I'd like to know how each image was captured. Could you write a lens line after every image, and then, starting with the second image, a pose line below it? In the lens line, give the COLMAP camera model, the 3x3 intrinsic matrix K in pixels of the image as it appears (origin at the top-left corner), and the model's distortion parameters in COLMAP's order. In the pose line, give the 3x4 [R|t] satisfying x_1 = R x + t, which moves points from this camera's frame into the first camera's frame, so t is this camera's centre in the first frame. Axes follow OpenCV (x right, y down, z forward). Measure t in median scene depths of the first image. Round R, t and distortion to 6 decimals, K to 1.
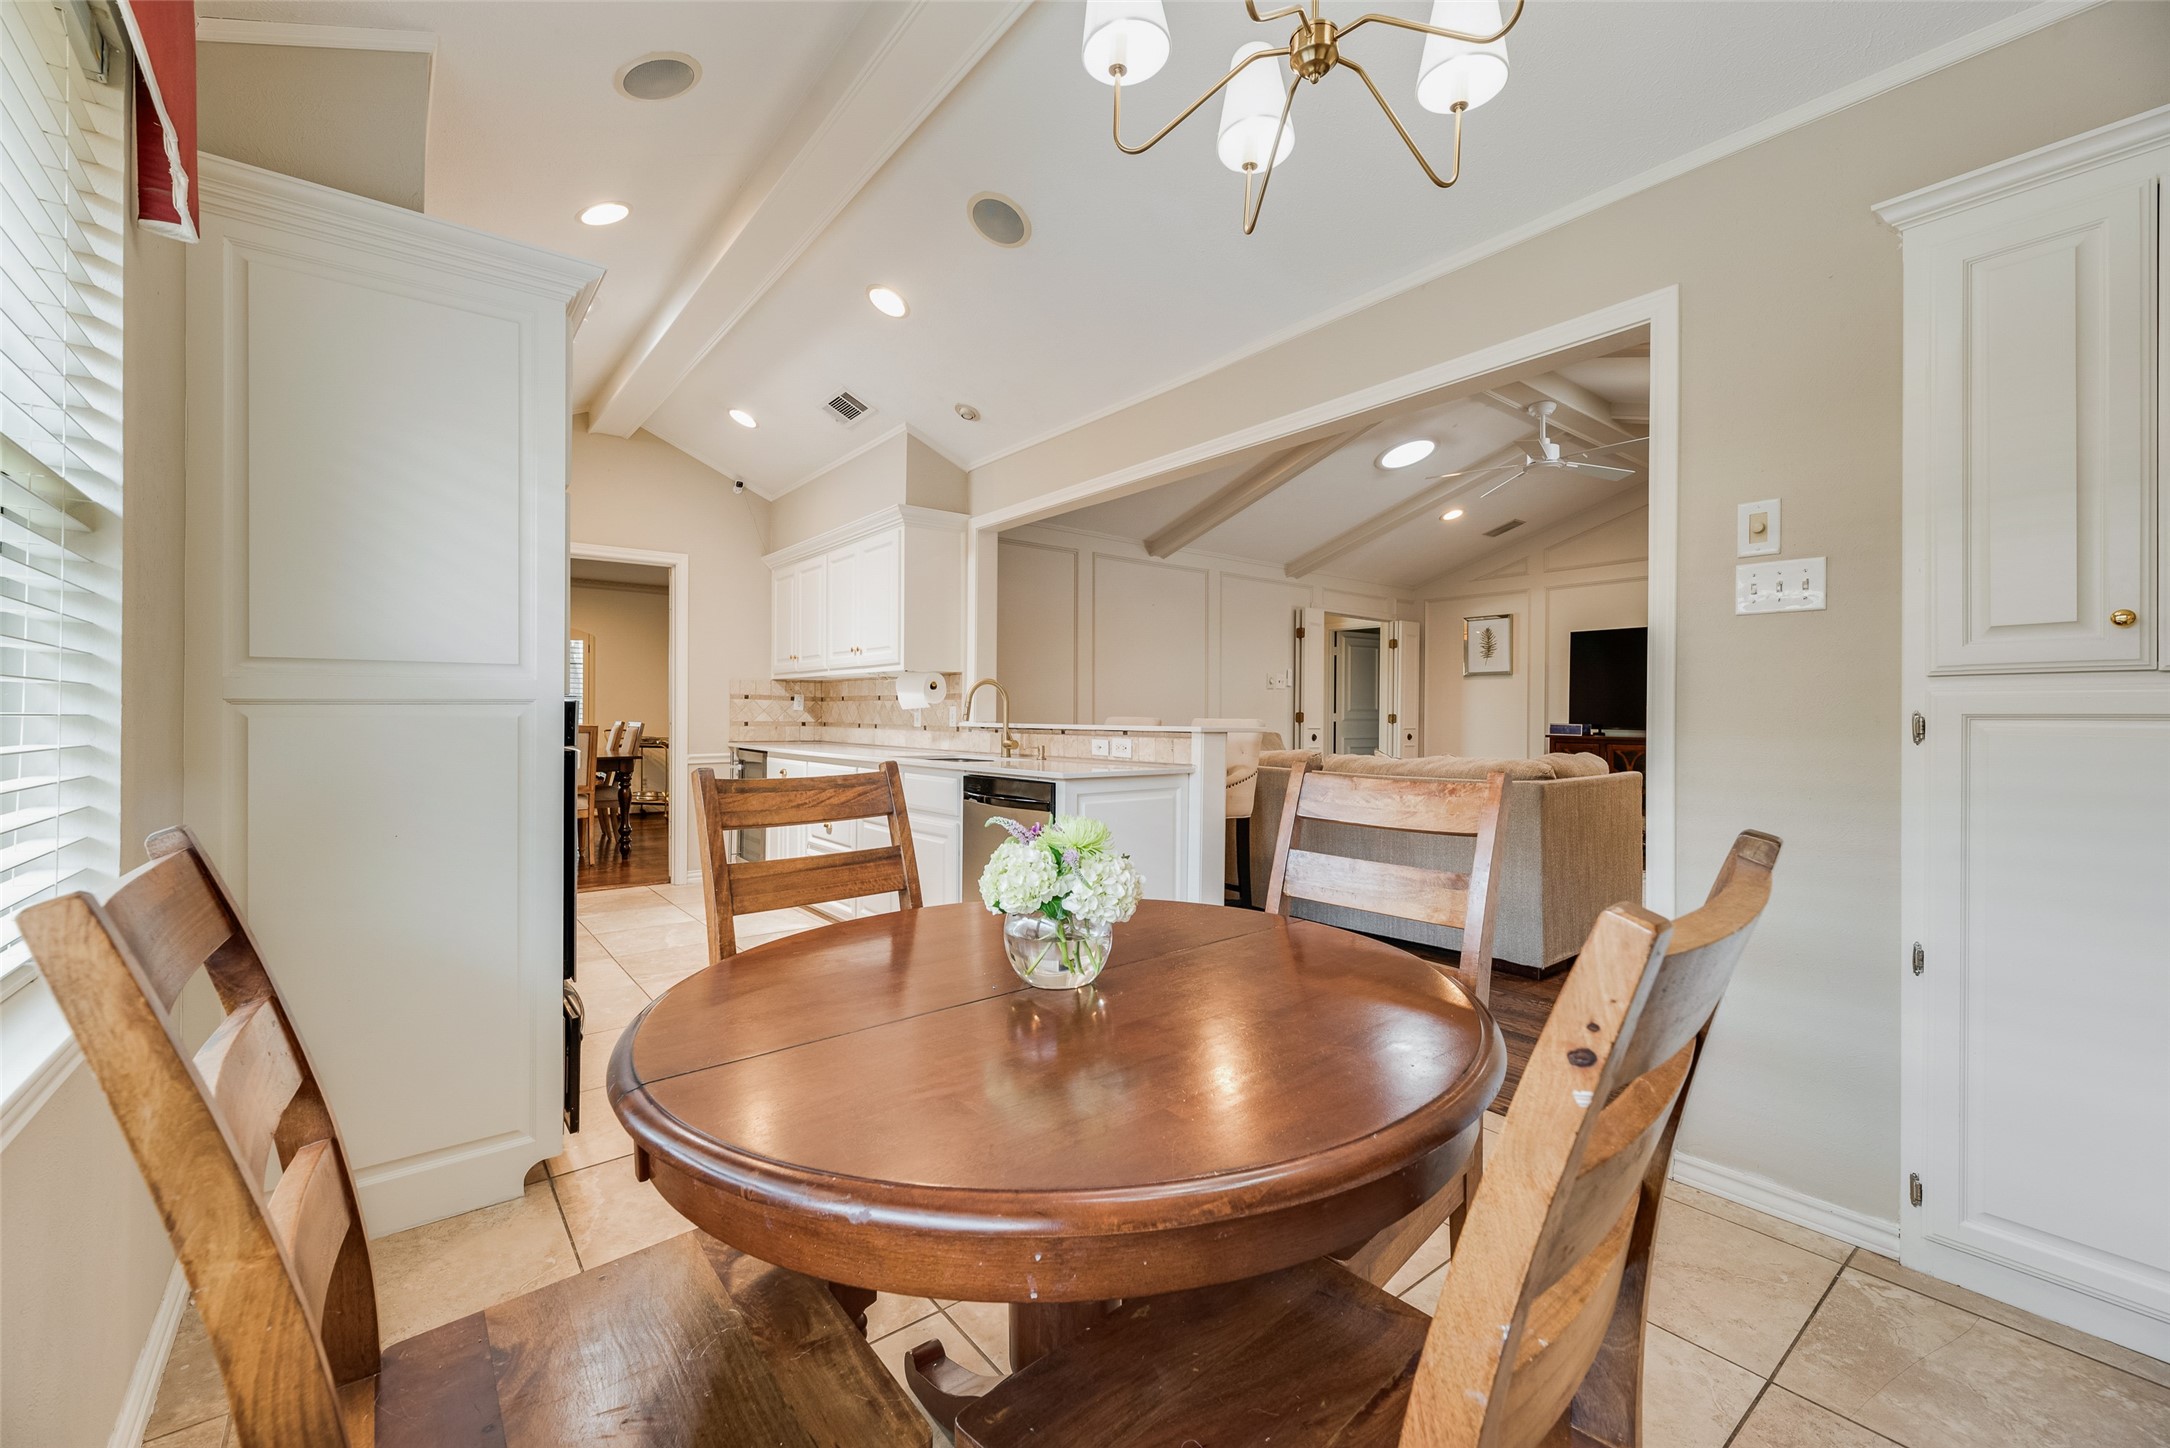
lens RADIAL K [[882.1, 0, 1084.8], [0, 882.1, 718.6], [0, 0, 1]] dist [-0.000290, -0.000086]
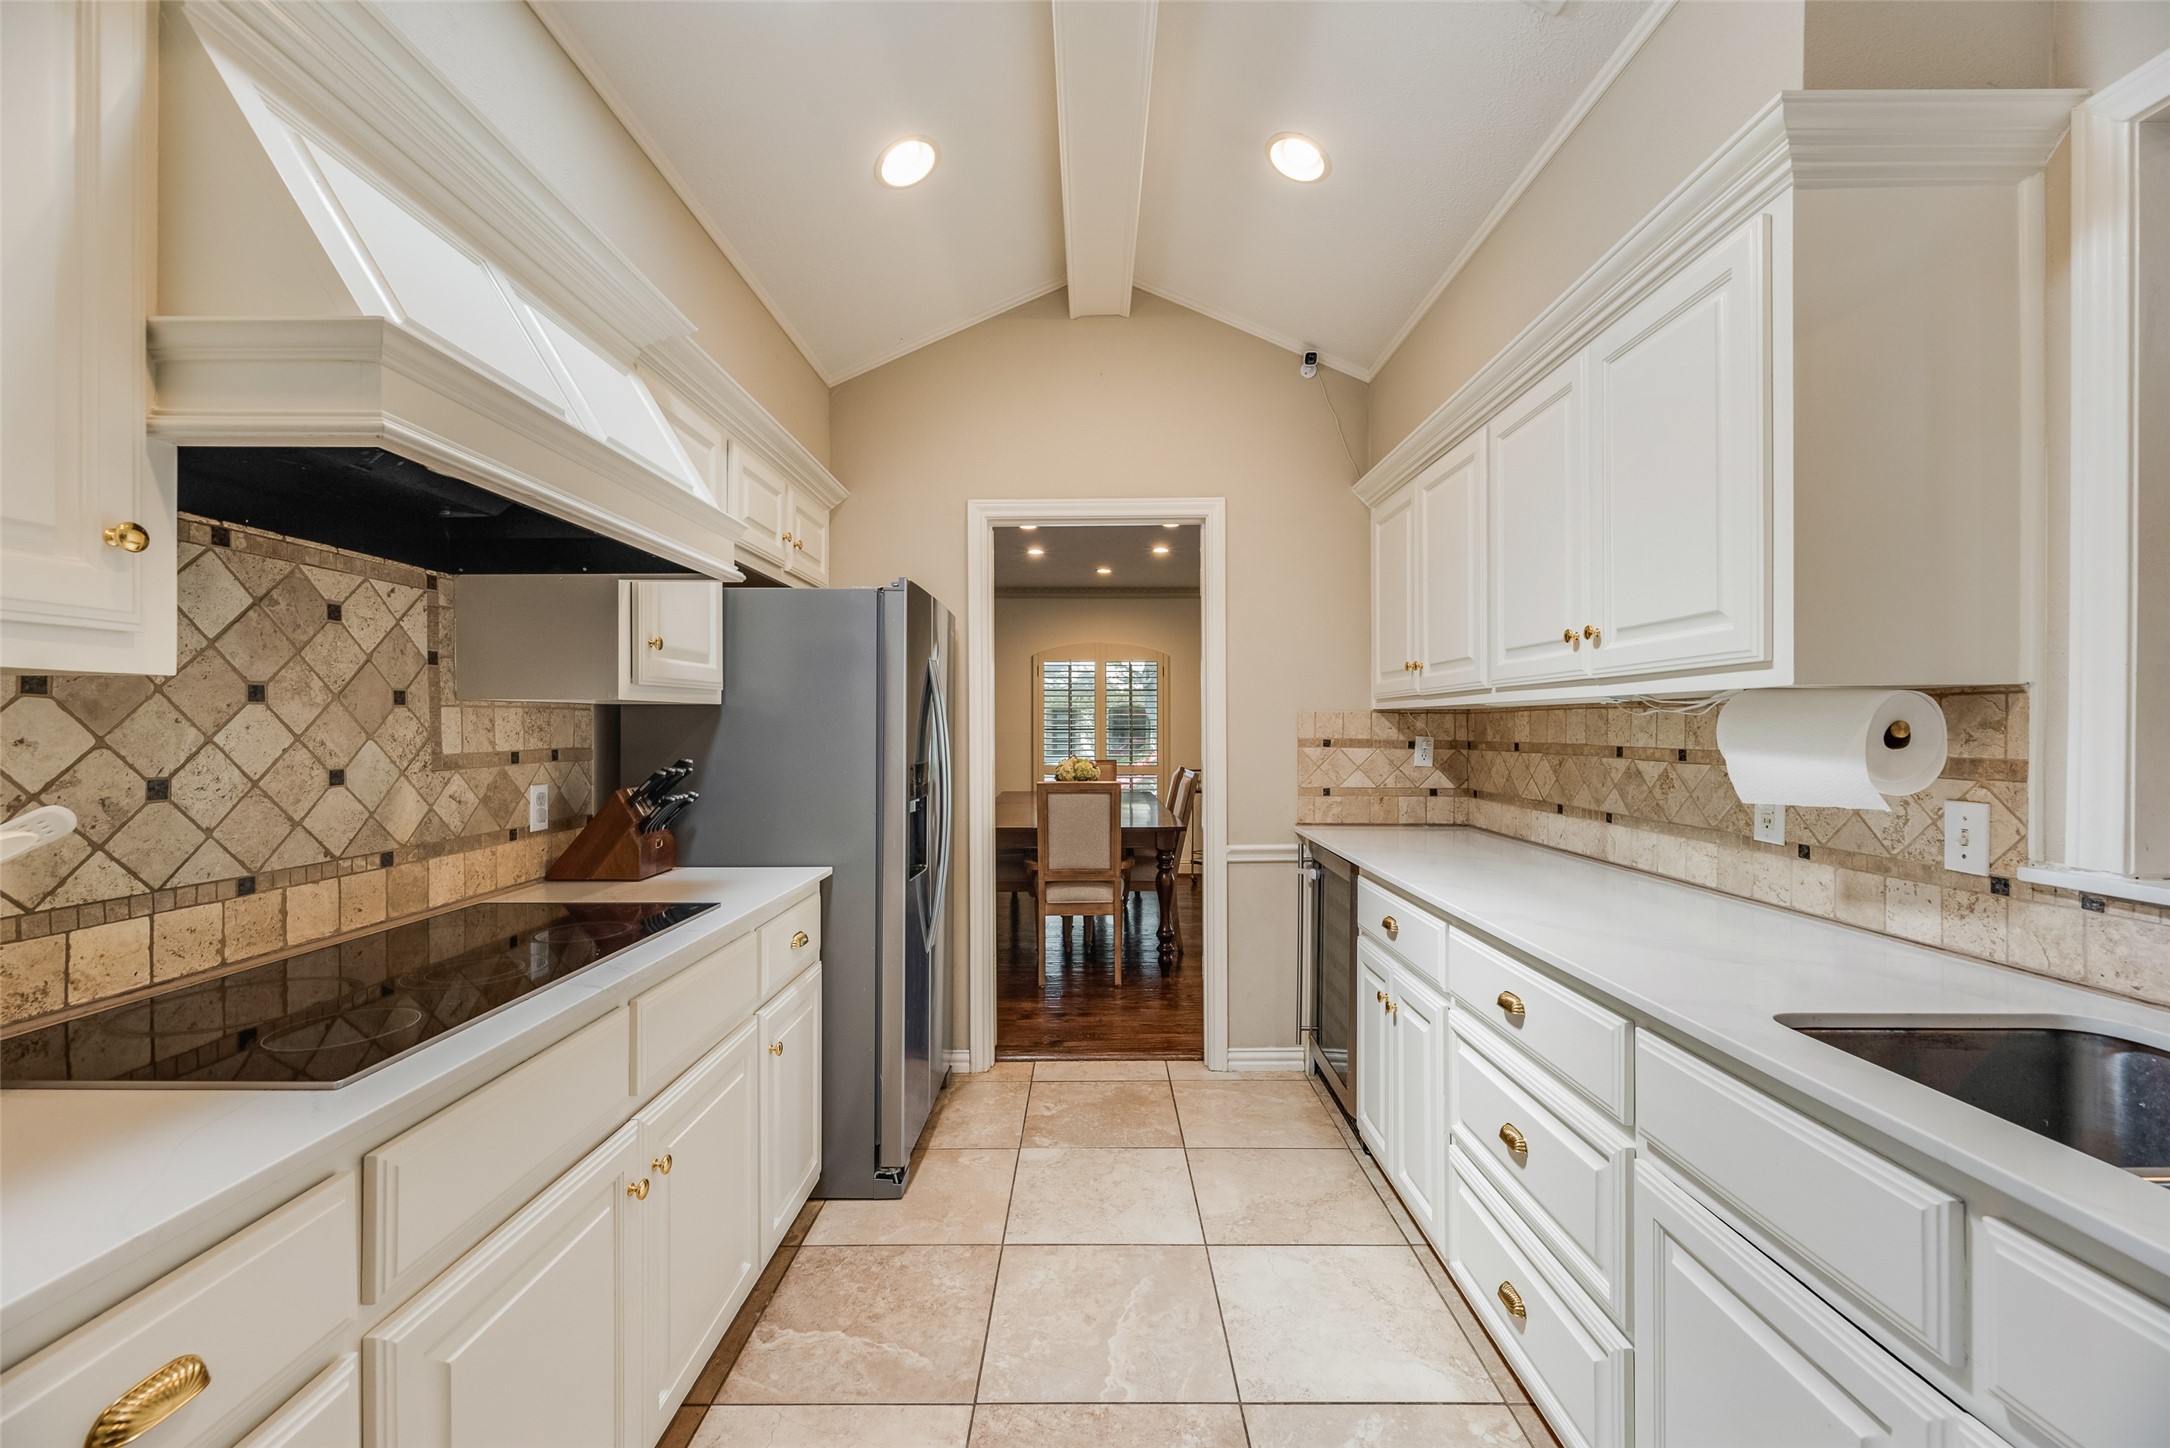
lens RADIAL K [[873.2, 0, 1087.6], [0, 873.2, 730.7], [0, 0, 1]] dist [0.001168, -0.000338]
pose [[0.778087, -0.005964, -0.628128, -0.153916], [0.003644, 0.999981, -0.004980, -0.029604], [0.628145, 0.001586, 0.778094, 0.471743]]
